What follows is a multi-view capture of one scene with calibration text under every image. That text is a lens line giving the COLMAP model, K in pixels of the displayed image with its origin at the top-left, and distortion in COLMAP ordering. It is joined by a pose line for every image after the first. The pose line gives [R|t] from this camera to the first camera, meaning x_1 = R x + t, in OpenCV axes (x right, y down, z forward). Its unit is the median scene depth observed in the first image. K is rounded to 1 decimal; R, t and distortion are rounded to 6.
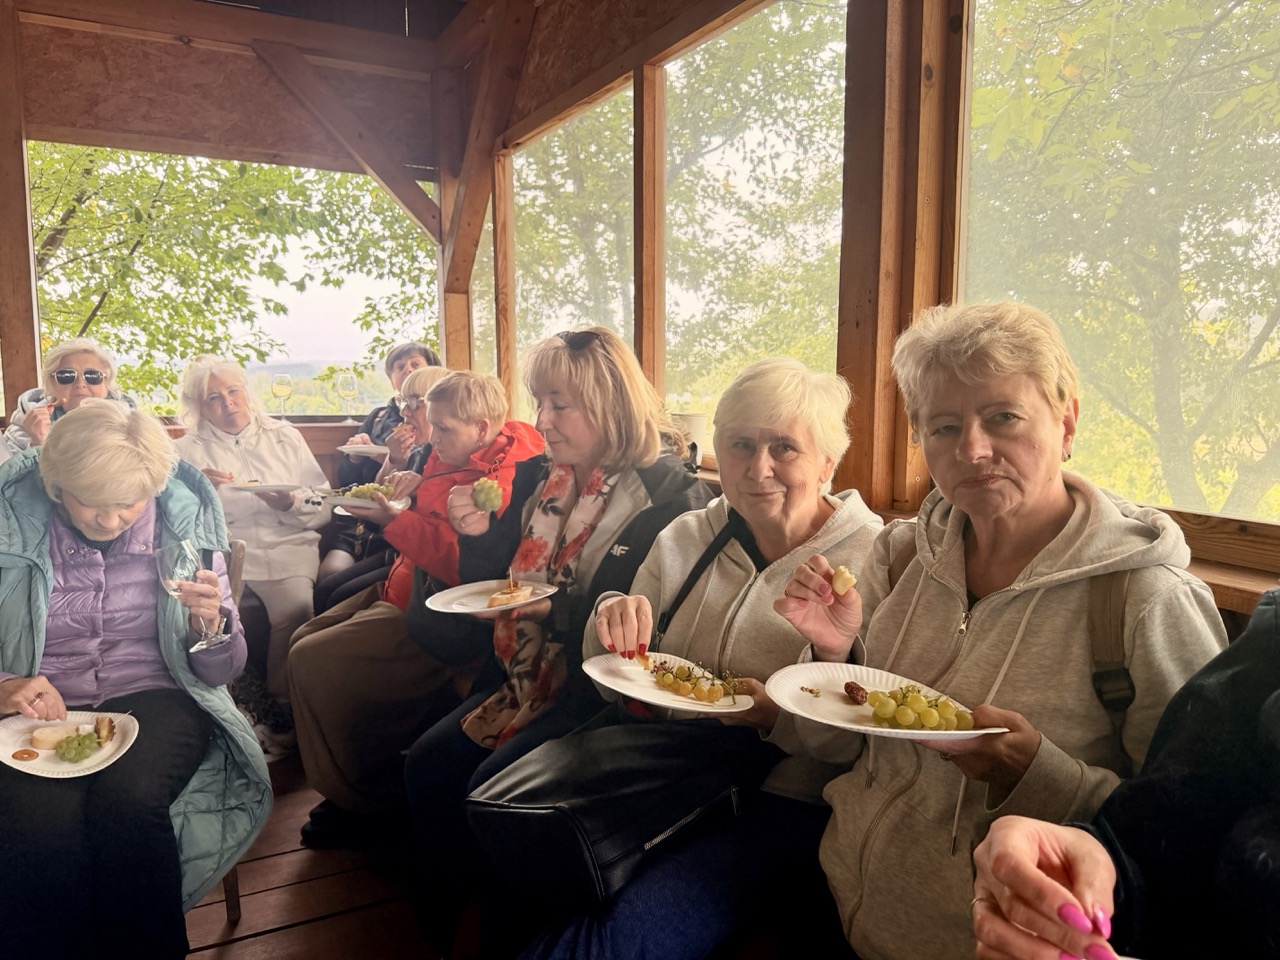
lens RADIAL K [[892.2, 0, 640.0], [0, 892.2, 480.0], [0, 0, 1]] dist [-0.000133, -0.008489]
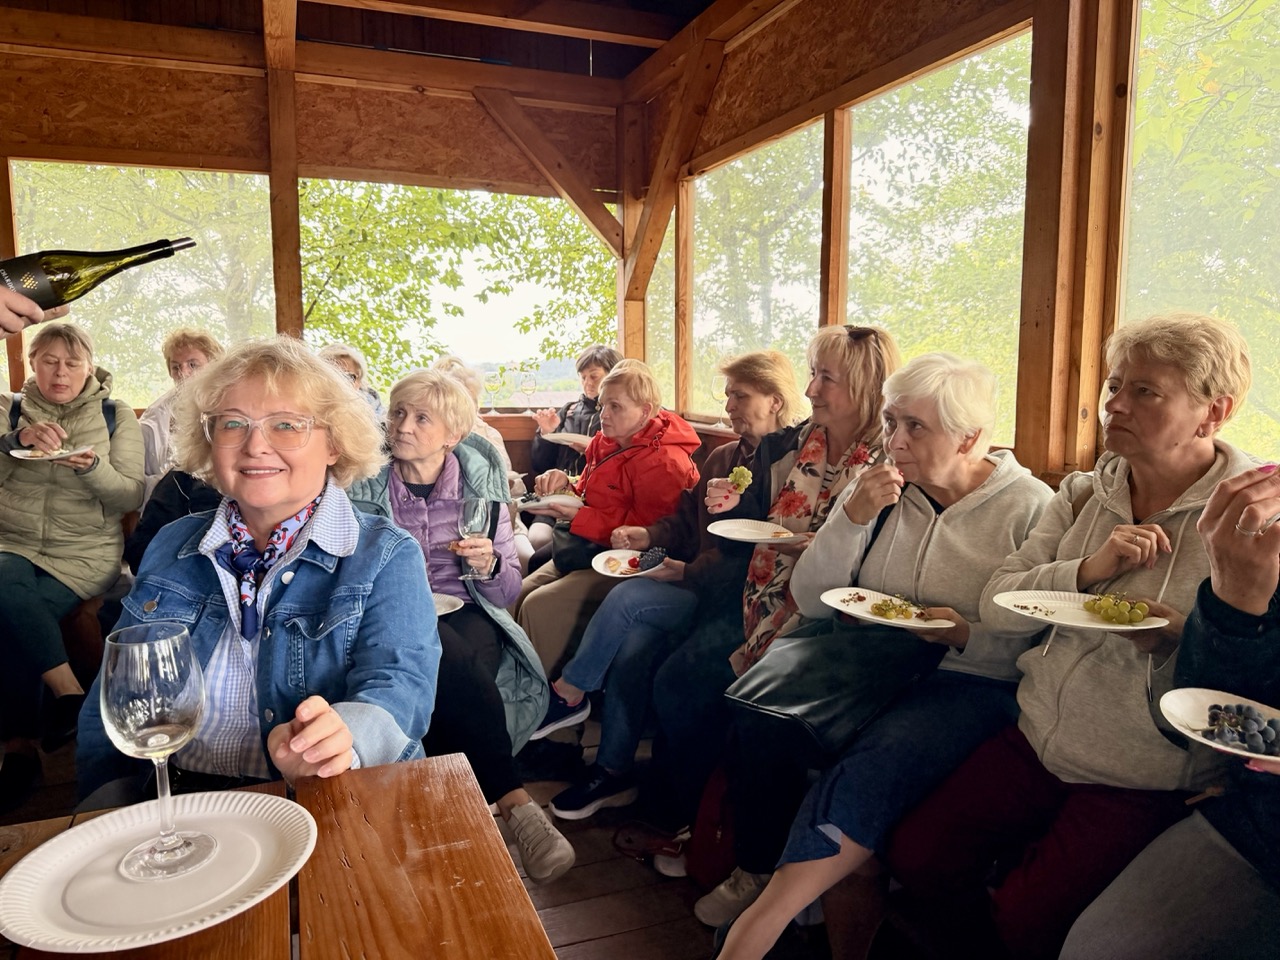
lens RADIAL K [[895.0, 0, 633.2], [0, 895.0, 480.3], [0, 0, 1]] dist [0.009708, -0.013089]
pose [[0.992546, 0.015417, -0.120892, -0.069301], [-0.015941, 0.999867, -0.003373, 0.025575], [0.120824, 0.005275, 0.992660, -0.140956]]
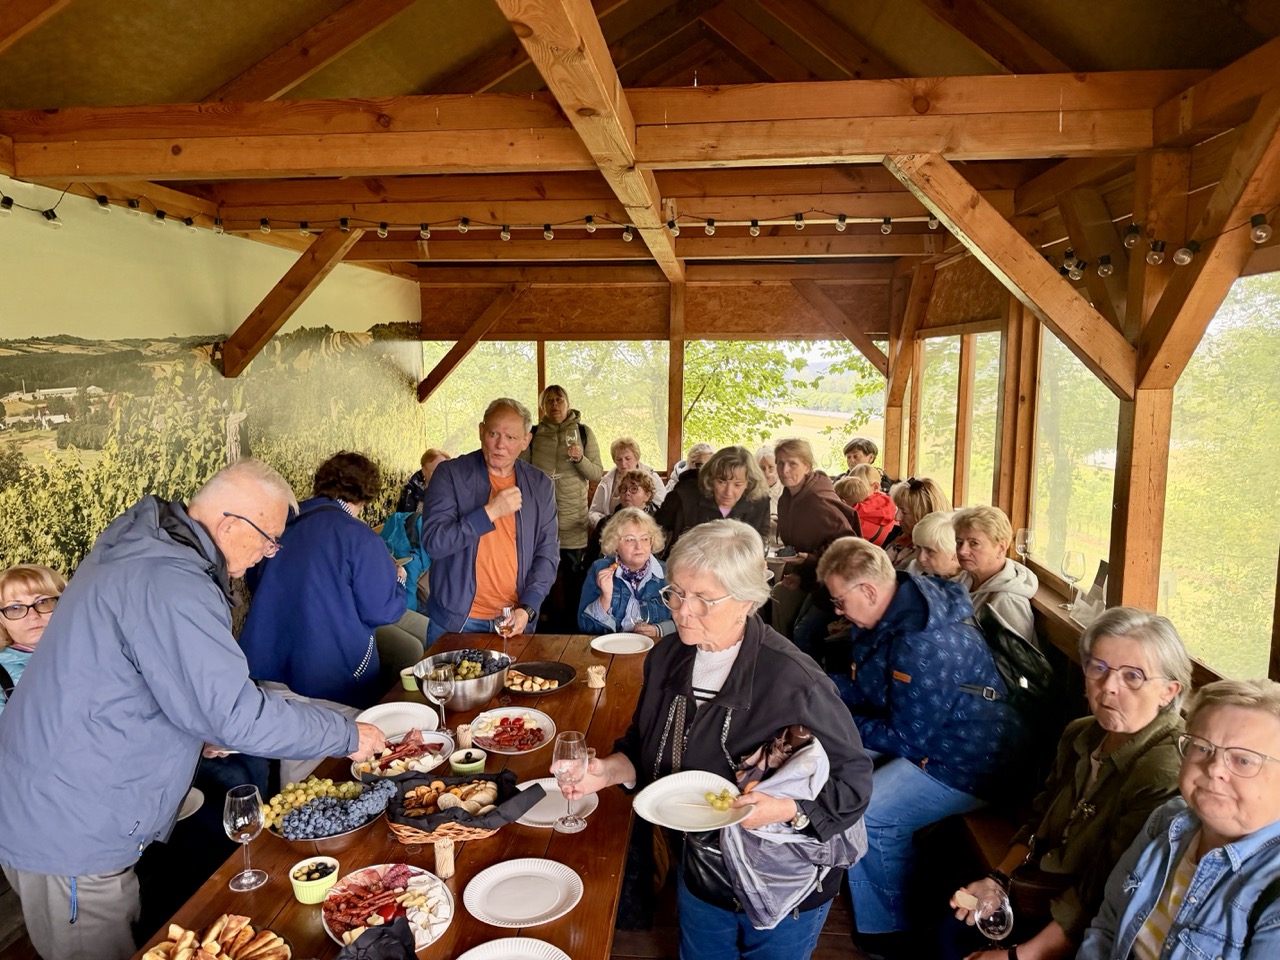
lens RADIAL K [[919.1, 0, 633.5], [0, 919.1, 480.2], [0, 0, 1]] dist [0.013140, -0.009890]
pose [[0.833866, 0.079025, -0.546280, 0.366058], [-0.075249, 0.996733, 0.029325, -0.095083], [0.546813, 0.016653, 0.837089, -0.763772]]
